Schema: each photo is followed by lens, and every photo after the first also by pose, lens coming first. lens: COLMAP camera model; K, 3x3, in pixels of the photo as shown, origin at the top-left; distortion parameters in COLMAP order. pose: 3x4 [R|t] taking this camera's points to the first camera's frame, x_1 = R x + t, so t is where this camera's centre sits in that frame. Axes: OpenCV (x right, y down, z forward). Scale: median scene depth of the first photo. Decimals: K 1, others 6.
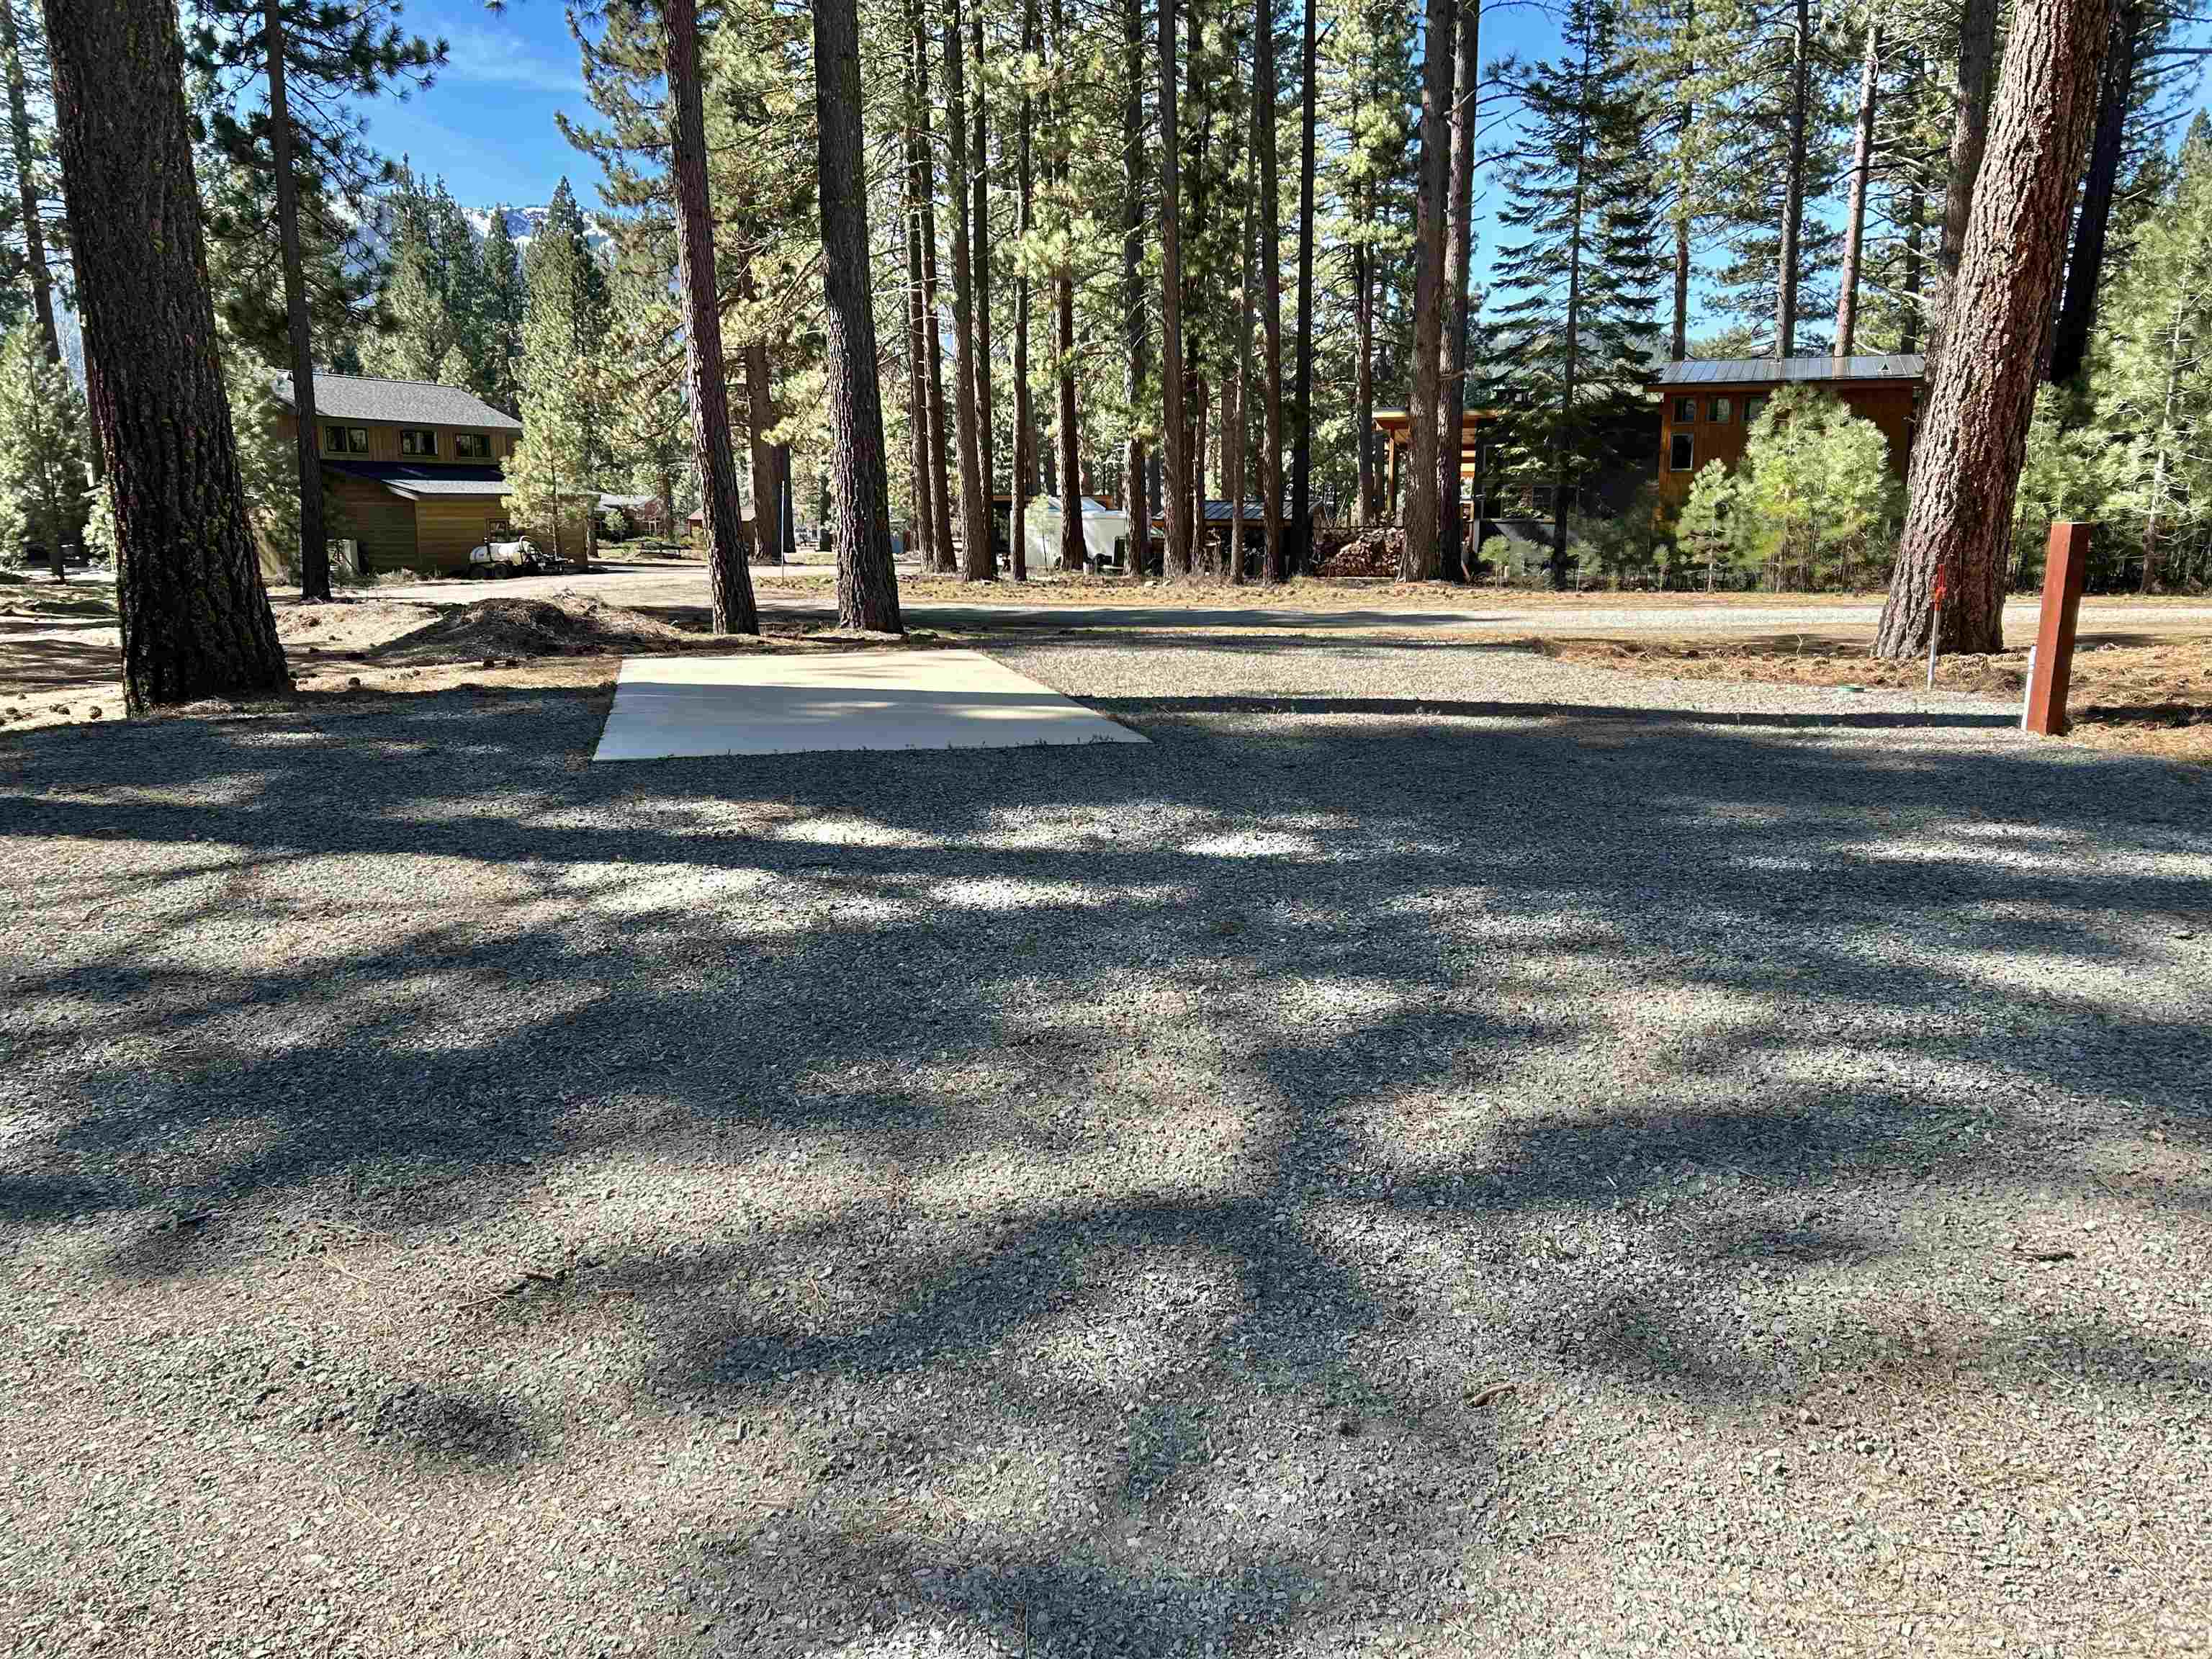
lens RADIAL K [[1670.6, 0, 1113.9], [0, 1670.6, 822.2], [0, 0, 1]] dist [-0.010353, 0.001337]
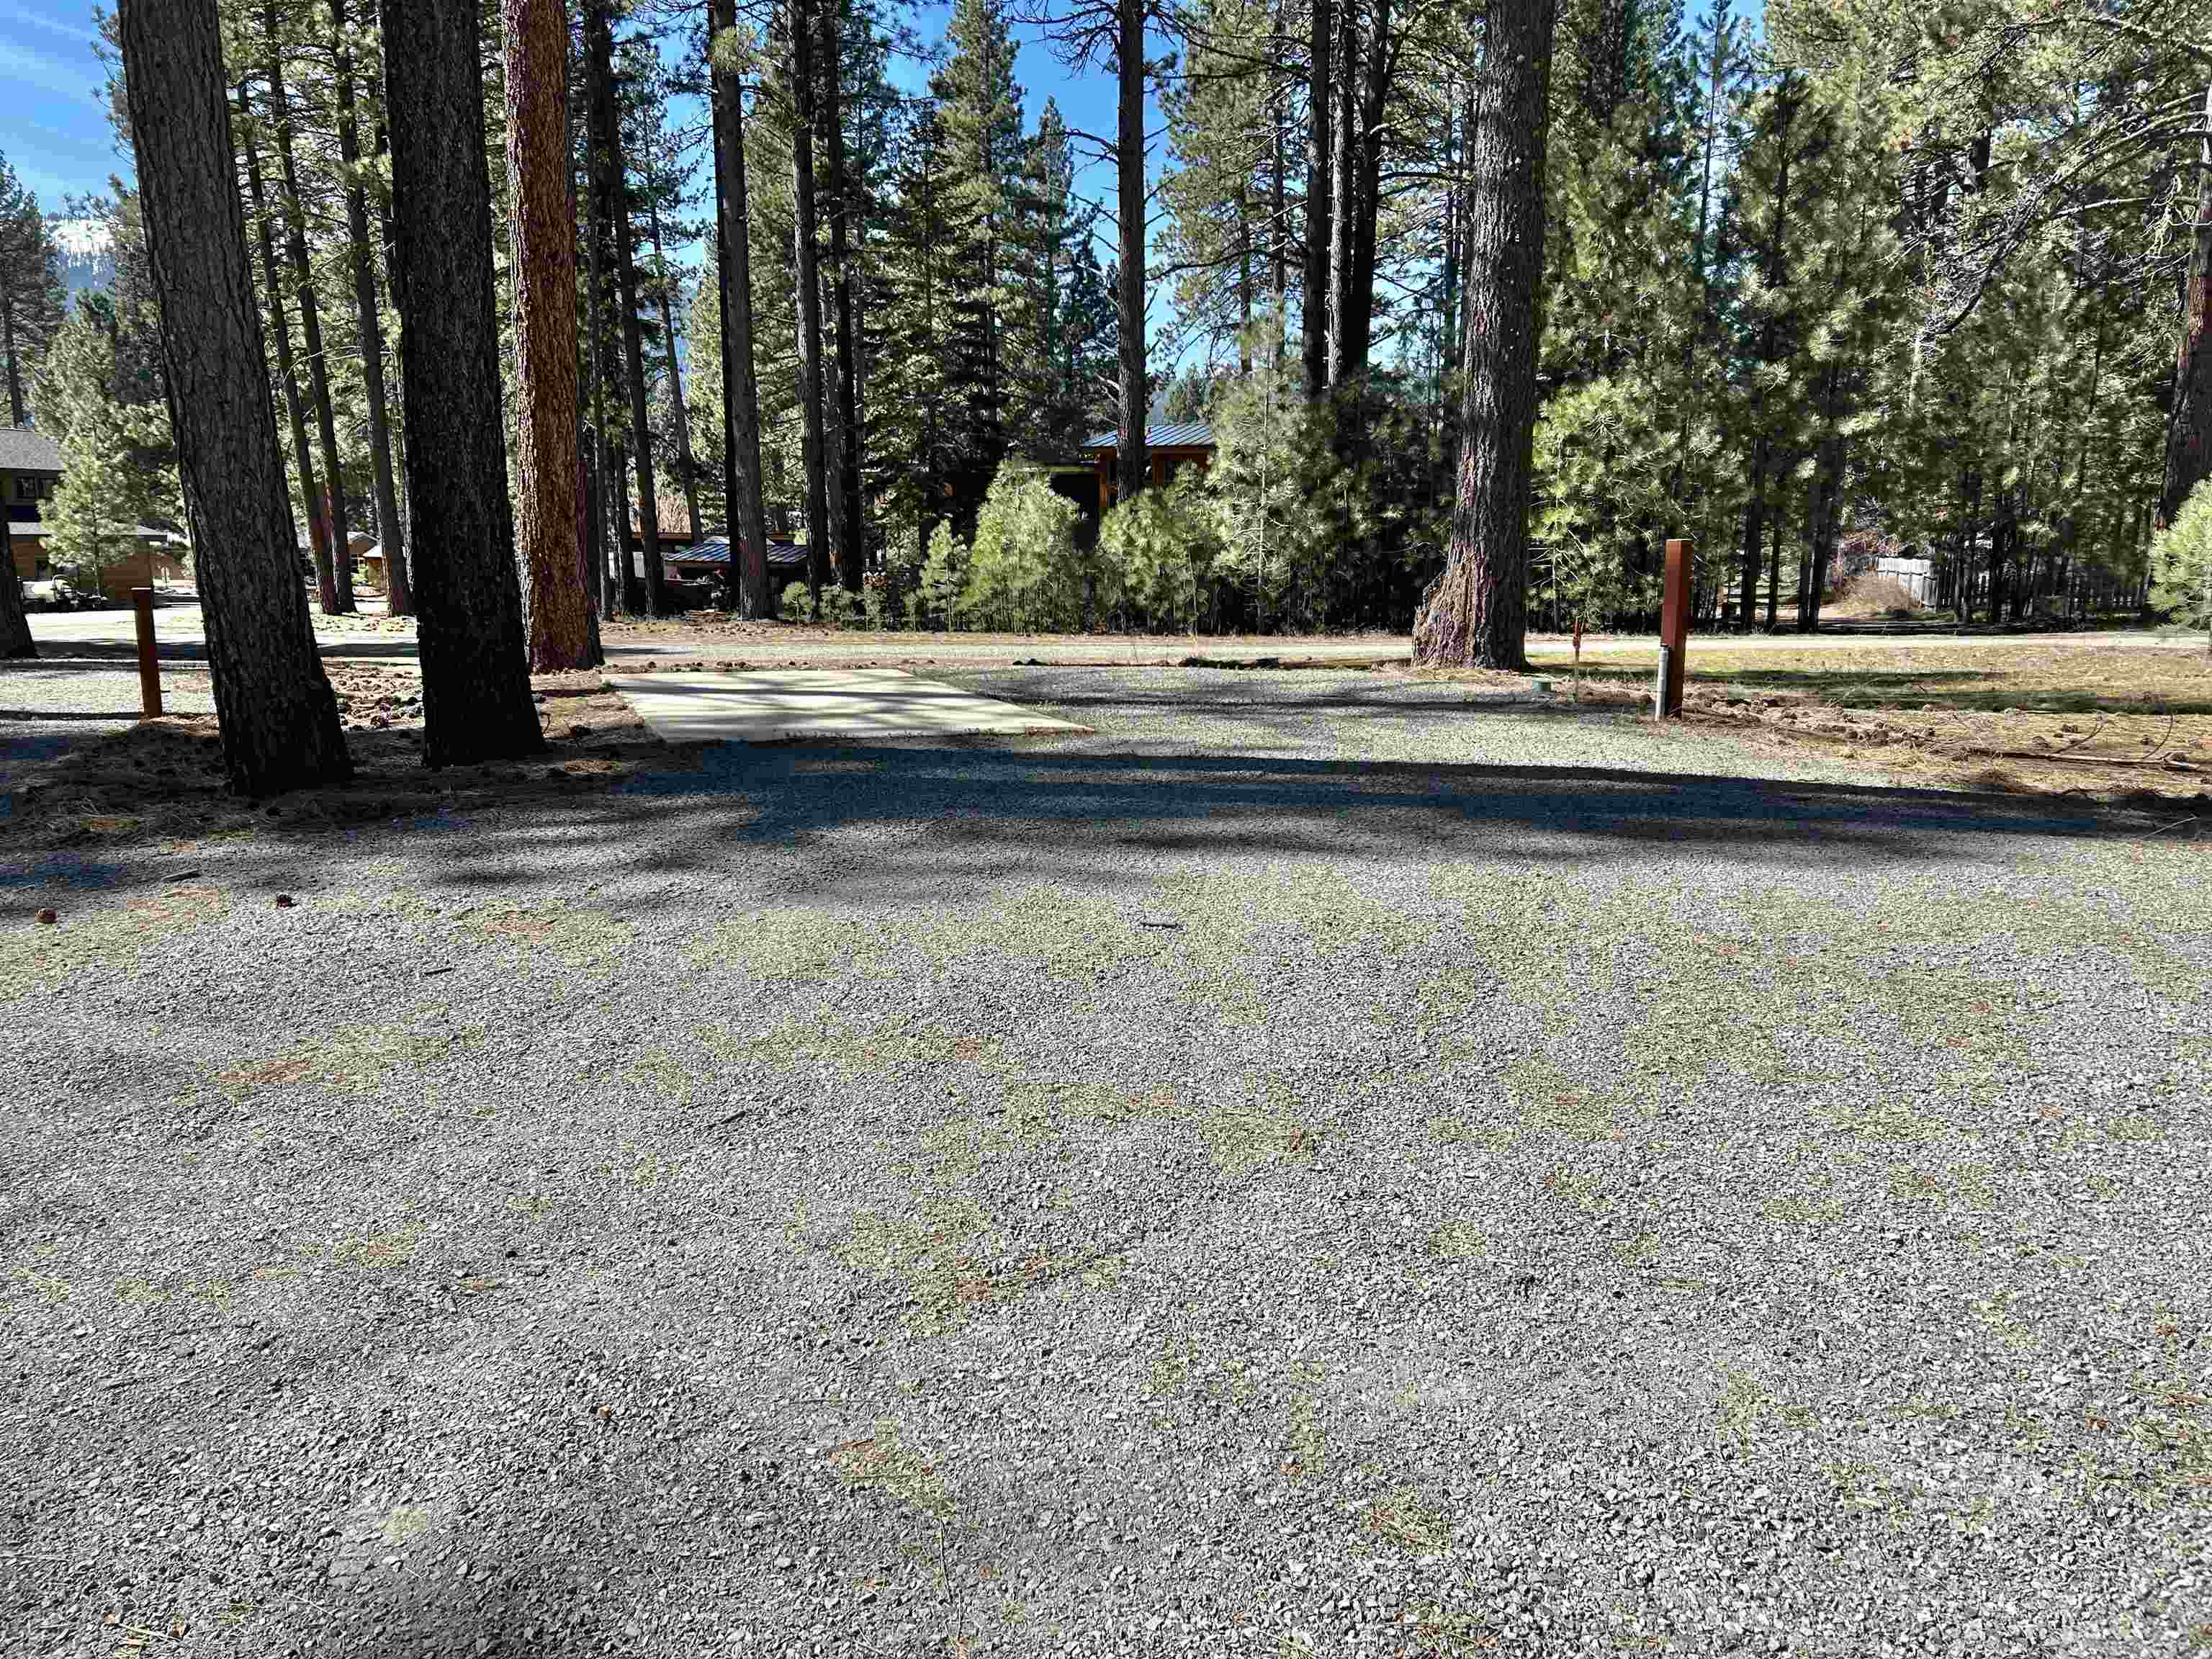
lens RADIAL K [[1670.6, 0, 1098.5], [0, 1670.6, 838.2], [0, 0, 1]] dist [-0.010353, 0.001337]
pose [[0.997375, -0.003584, 0.072317, 0.230079], [0.004481, 0.999915, -0.012244, 0.012640], [-0.072267, 0.012536, 0.997307, -0.104771]]
